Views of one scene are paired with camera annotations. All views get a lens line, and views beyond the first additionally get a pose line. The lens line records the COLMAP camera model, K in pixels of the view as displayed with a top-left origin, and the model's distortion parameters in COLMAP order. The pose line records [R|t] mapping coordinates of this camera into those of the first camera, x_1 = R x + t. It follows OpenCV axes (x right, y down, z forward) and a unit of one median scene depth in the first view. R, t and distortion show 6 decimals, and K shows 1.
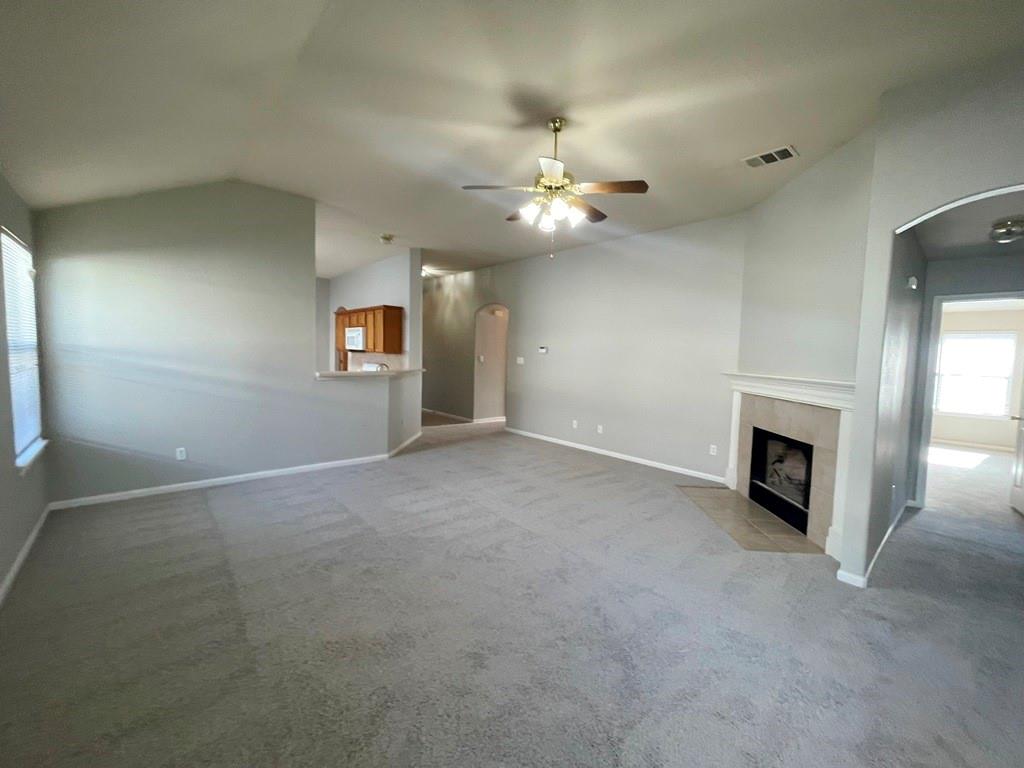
lens RADIAL K [[414.7, 0, 511.1], [0, 414.7, 385.0], [0, 0, 1]] dist [-0.003150, 0.001127]
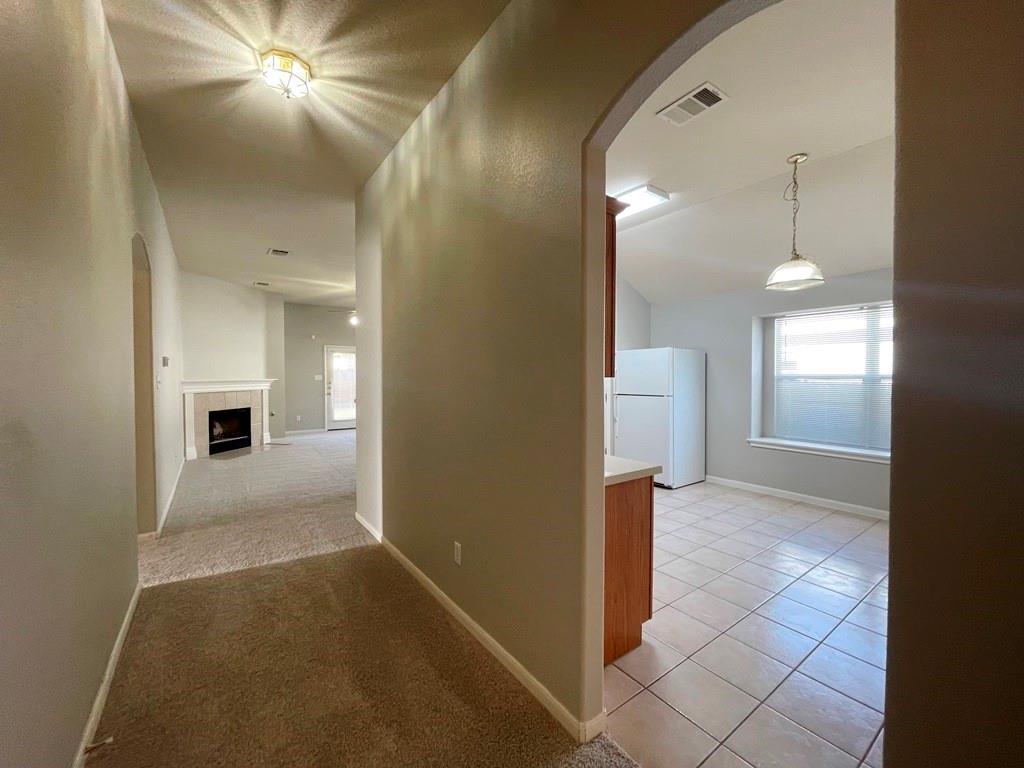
lens RADIAL K [[414.7, 0, 508.7], [0, 414.7, 381.2], [0, 0, 1]] dist [-0.003150, 0.001127]
pose [[-0.993806, -0.027449, 0.107682, -0.736528], [-0.017899, 0.995900, 0.088670, -0.177223], [-0.109674, 0.086193, -0.990223, 2.338591]]
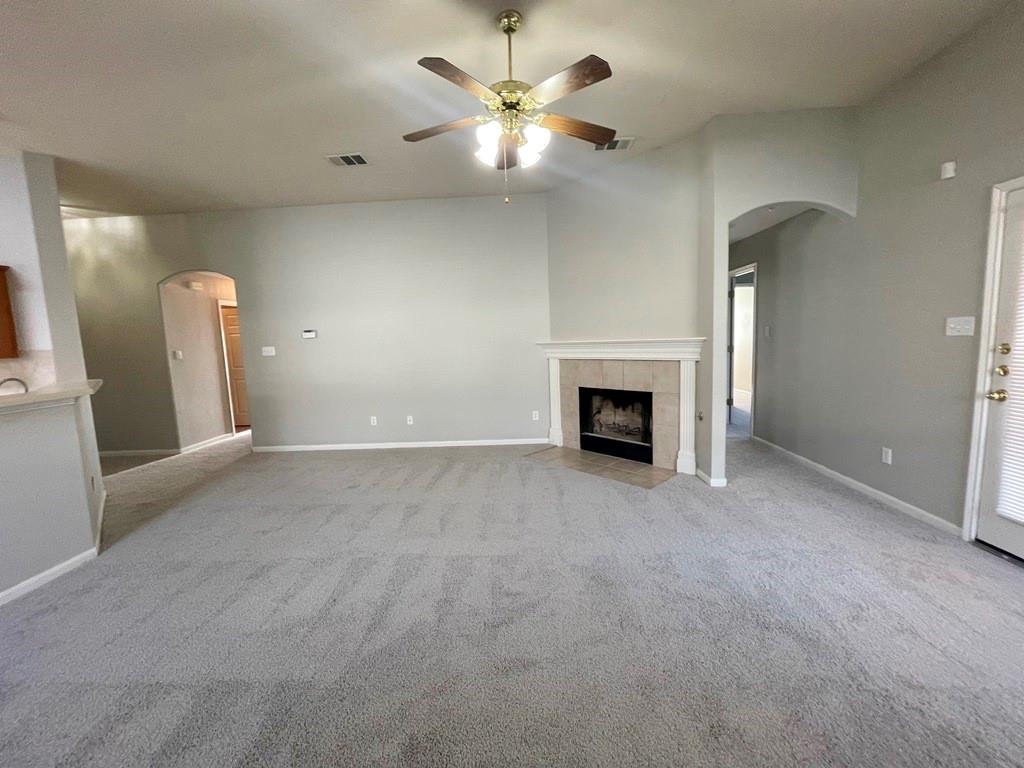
lens RADIAL K [[414.7, 0, 512.6], [0, 414.7, 382.1], [0, 0, 1]] dist [-0.003150, 0.001127]
pose [[0.690732, -0.136466, 0.710117, -0.327965], [0.114531, 0.990281, 0.078903, -0.022520], [-0.713984, 0.026830, 0.699648, 0.308442]]
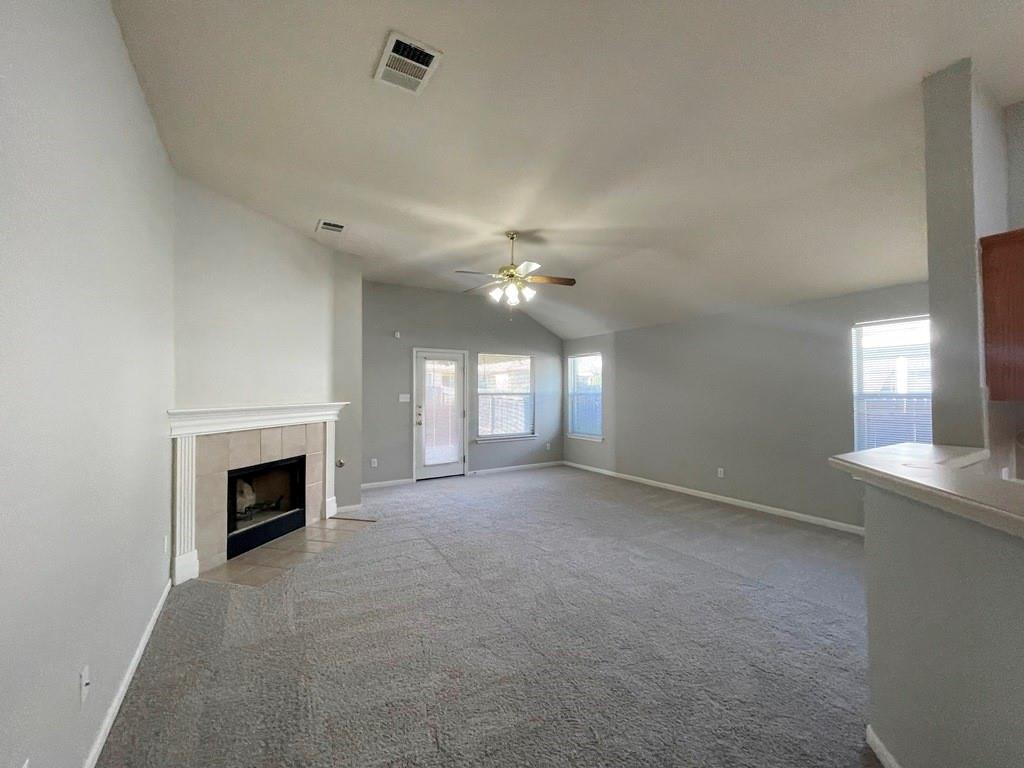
lens RADIAL K [[414.7, 0, 512.7], [0, 414.7, 381.7], [0, 0, 1]] dist [-0.003150, 0.001127]
pose [[-0.984220, -0.022557, 0.175506, -0.103977], [-0.013294, 0.998465, 0.053776, -0.119629], [-0.176450, 0.050594, -0.983009, 1.585362]]
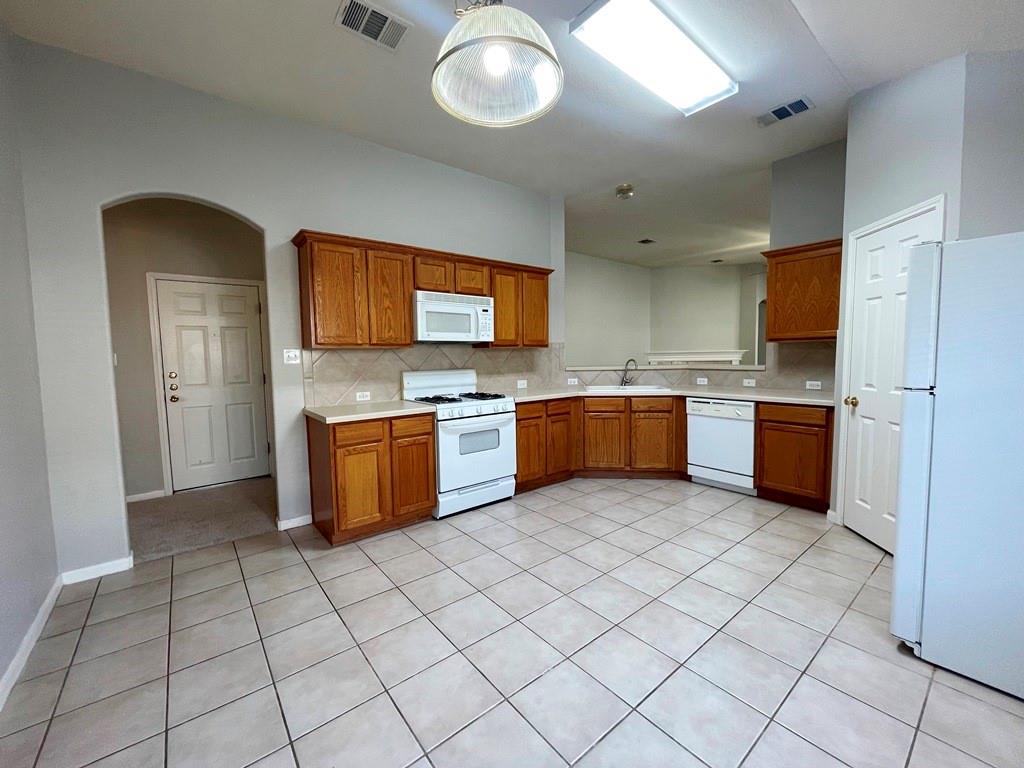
lens RADIAL K [[414.7, 0, 514.4], [0, 414.7, 385.9], [0, 0, 1]] dist [-0.003150, 0.001127]
pose [[0.041197, -0.102360, 0.993894, -1.380027], [0.089499, 0.991118, 0.098365, -0.125010], [-0.995135, 0.084900, 0.049992, 1.606768]]
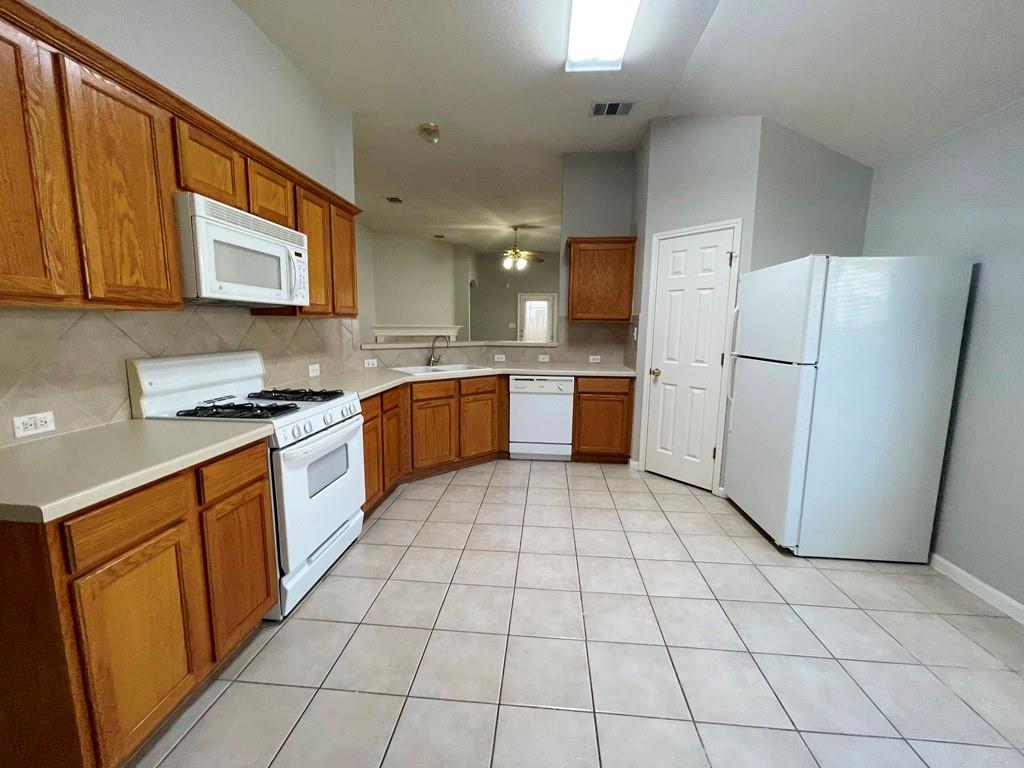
lens RADIAL K [[414.7, 0, 507.6], [0, 414.7, 385.0], [0, 0, 1]] dist [-0.003150, 0.001127]
pose [[-0.690807, -0.135300, 0.710267, -1.123260], [0.023897, 0.977527, 0.209454, -0.141054], [-0.722644, 0.161665, -0.672049, 1.850632]]
